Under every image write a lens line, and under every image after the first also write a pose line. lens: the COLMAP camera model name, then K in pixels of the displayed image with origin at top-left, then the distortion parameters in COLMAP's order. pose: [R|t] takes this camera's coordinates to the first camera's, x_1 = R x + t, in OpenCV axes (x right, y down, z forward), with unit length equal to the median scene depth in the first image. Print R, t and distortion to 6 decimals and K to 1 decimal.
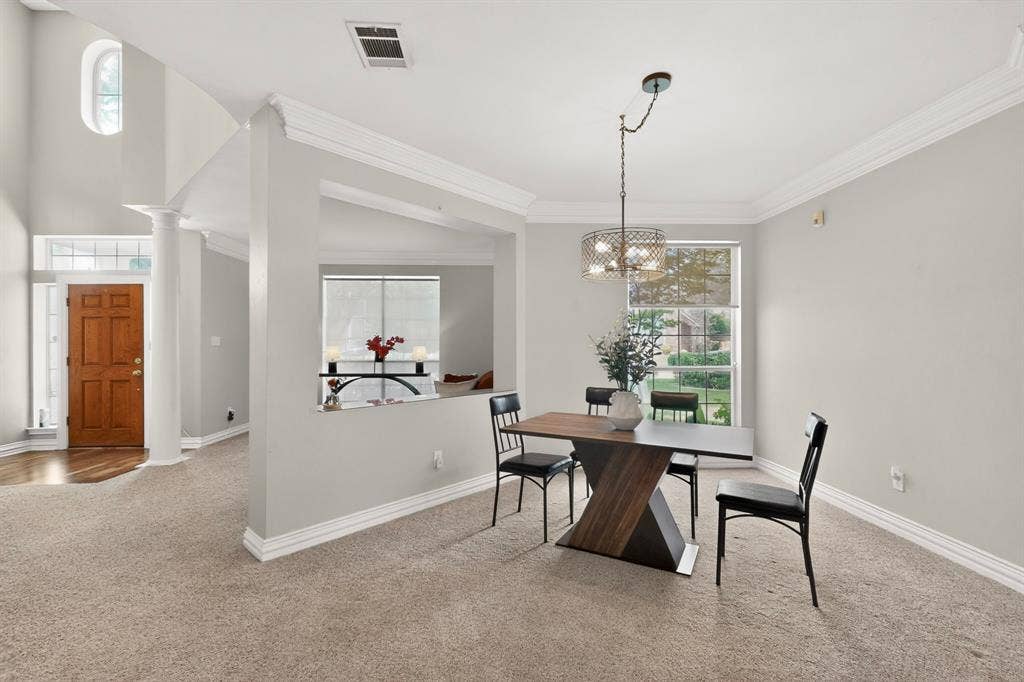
lens RADIAL K [[447.8, 0, 514.4], [0, 447.8, 339.1], [0, 0, 1]] dist [0.003685, 0.000056]
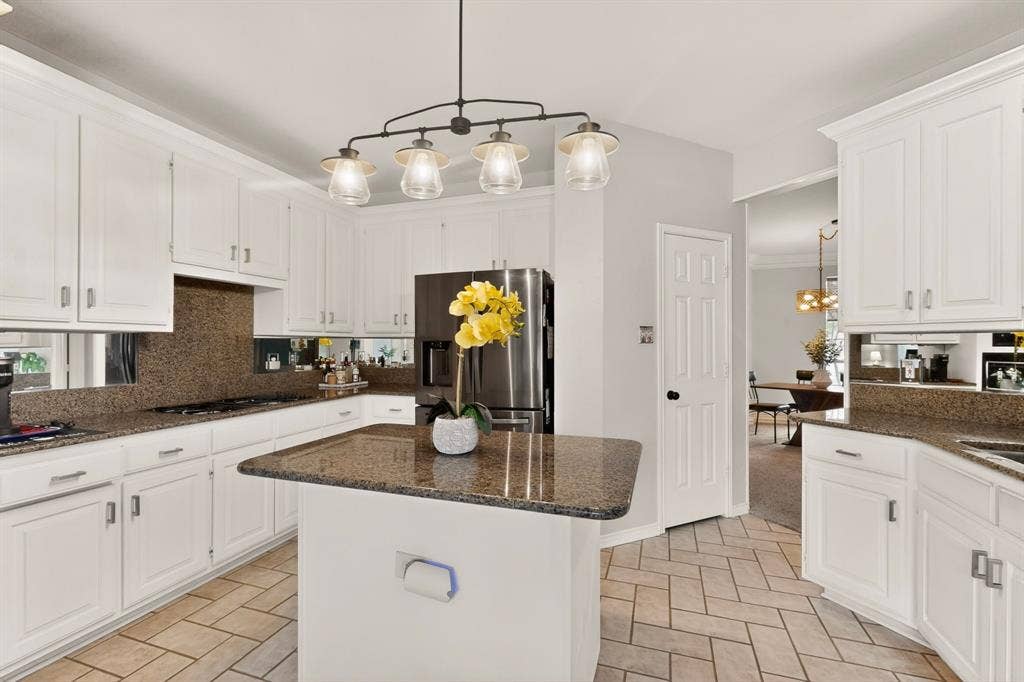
lens RADIAL K [[447.8, 0, 510.3], [0, 447.8, 343.7], [0, 0, 1]] dist [0.003685, 0.000056]
pose [[0.930889, 0.003466, -0.365285, -0.294208], [-0.003651, 0.999993, 0.000183, 0.005169], [0.365283, 0.001164, 0.930896, -1.278136]]
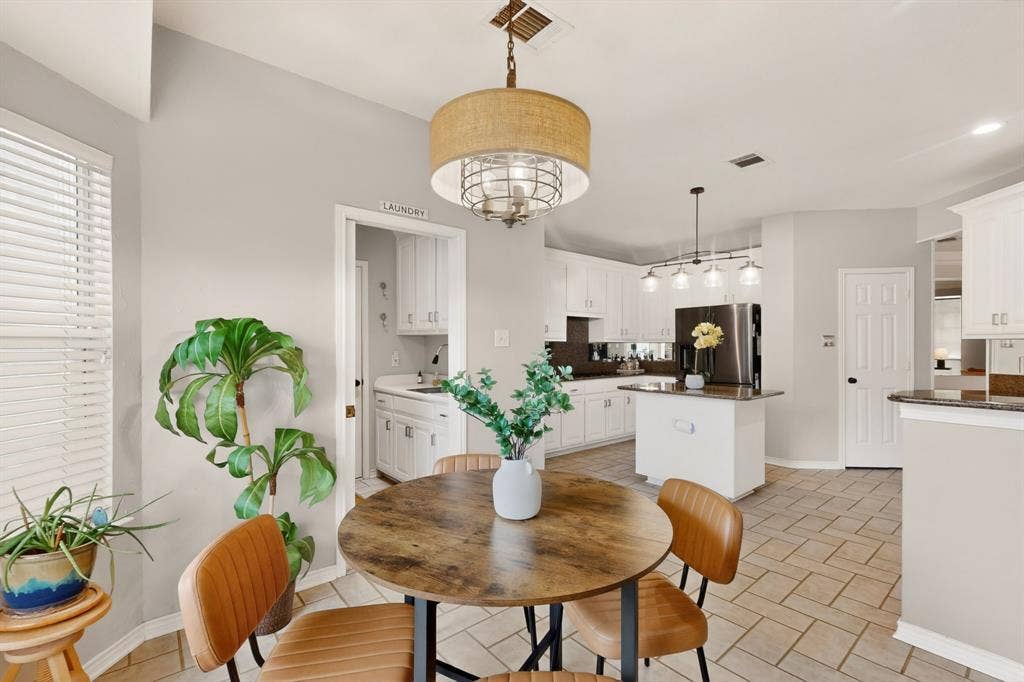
lens RADIAL K [[447.8, 0, 516.1], [0, 447.8, 346.5], [0, 0, 1]] dist [0.003685, 0.000056]
pose [[0.614479, 0.003364, -0.788926, 0.199912], [-0.001233, 0.999994, 0.003304, 0.000755], [0.788932, -0.001057, 0.614479, -2.085671]]
